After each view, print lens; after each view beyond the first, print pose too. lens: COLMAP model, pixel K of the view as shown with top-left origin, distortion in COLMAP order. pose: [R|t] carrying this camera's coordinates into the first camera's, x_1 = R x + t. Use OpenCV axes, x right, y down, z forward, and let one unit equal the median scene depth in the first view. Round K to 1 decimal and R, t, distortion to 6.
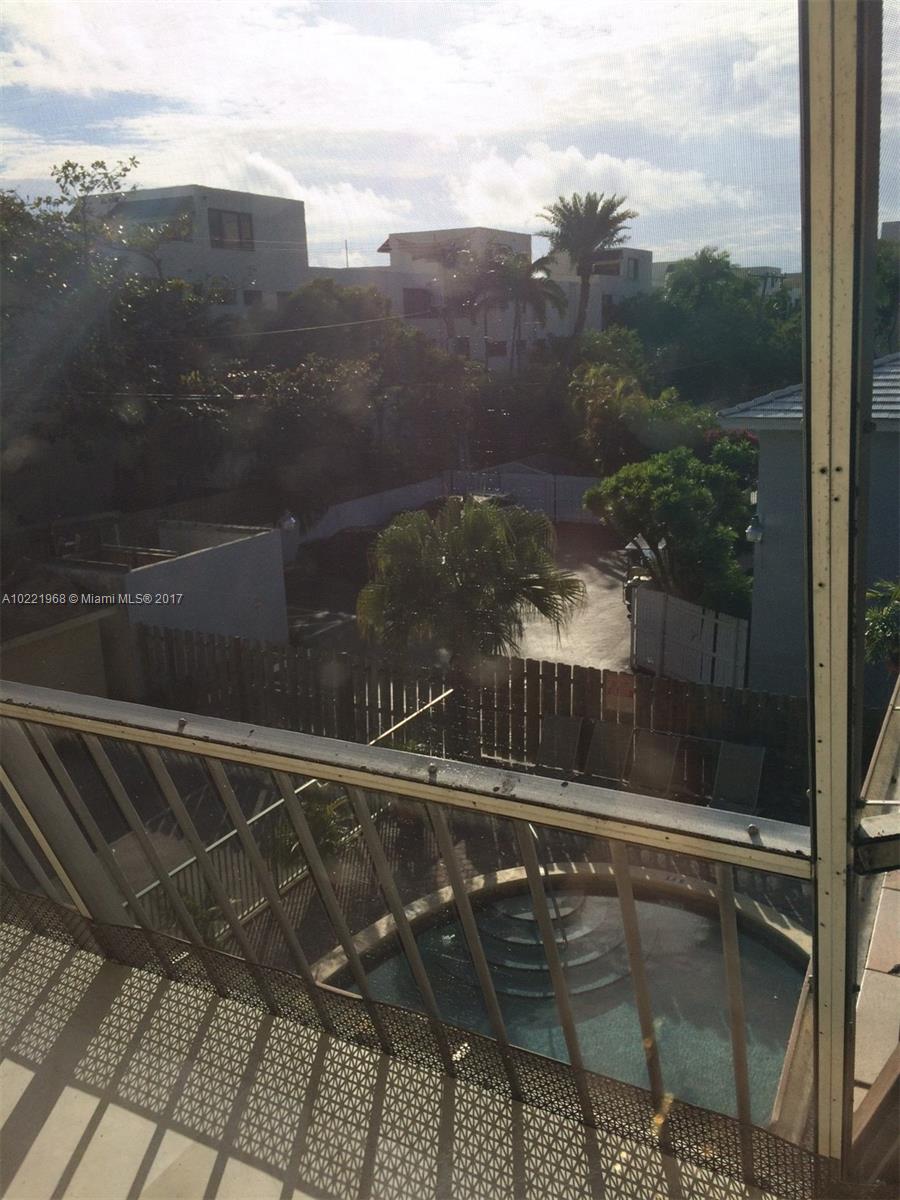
lens RADIAL K [[1030.5, 0, 450.0], [0, 1030.5, 600.0], [0, 0, 1]] dist [0.076948, -0.001023]
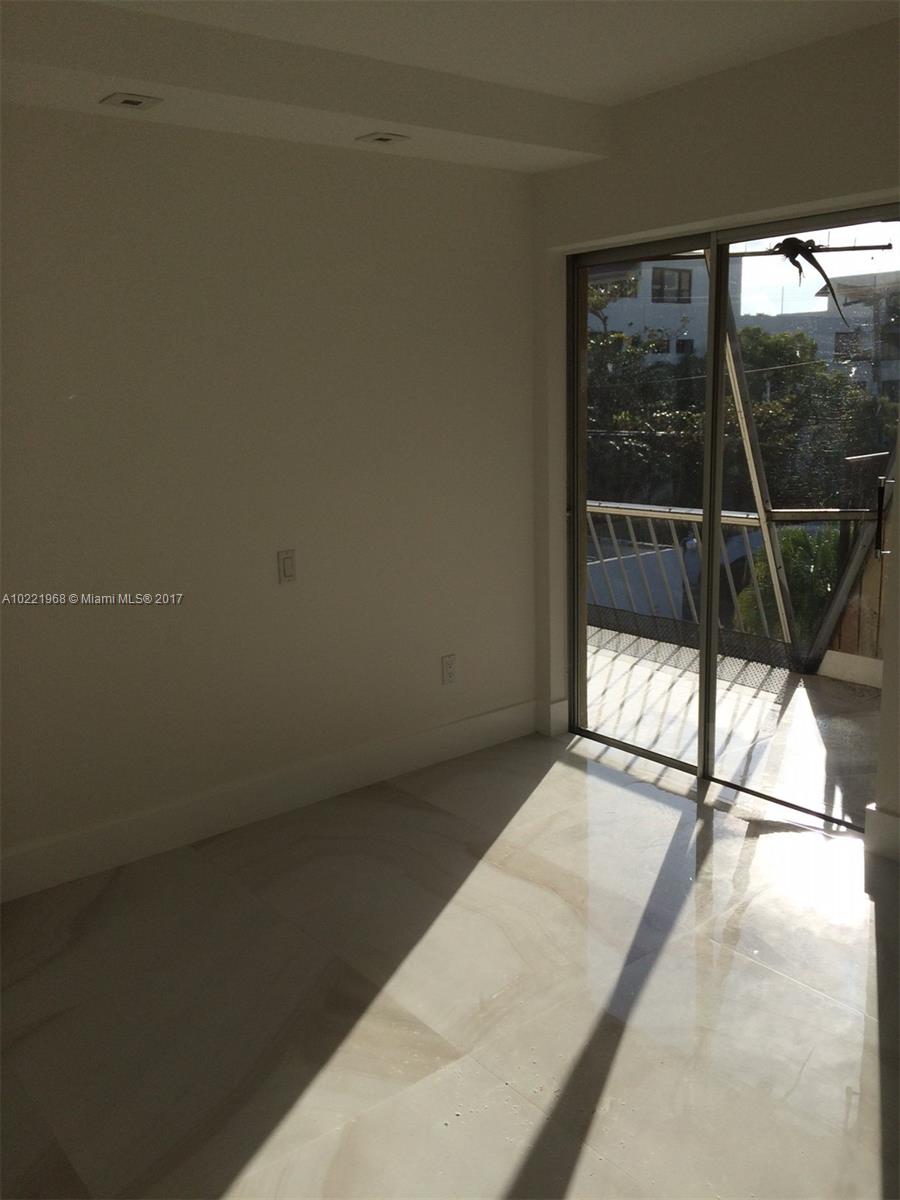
lens RADIAL K [[1030.5, 0, 450.0], [0, 1030.5, 600.0], [0, 0, 1]] dist [0.076948, -0.001023]
pose [[0.919947, 0.080369, -0.383717, 0.034971], [-0.095848, 0.995167, -0.021357, 0.032489], [0.380146, 0.056426, 0.923204, -0.129650]]
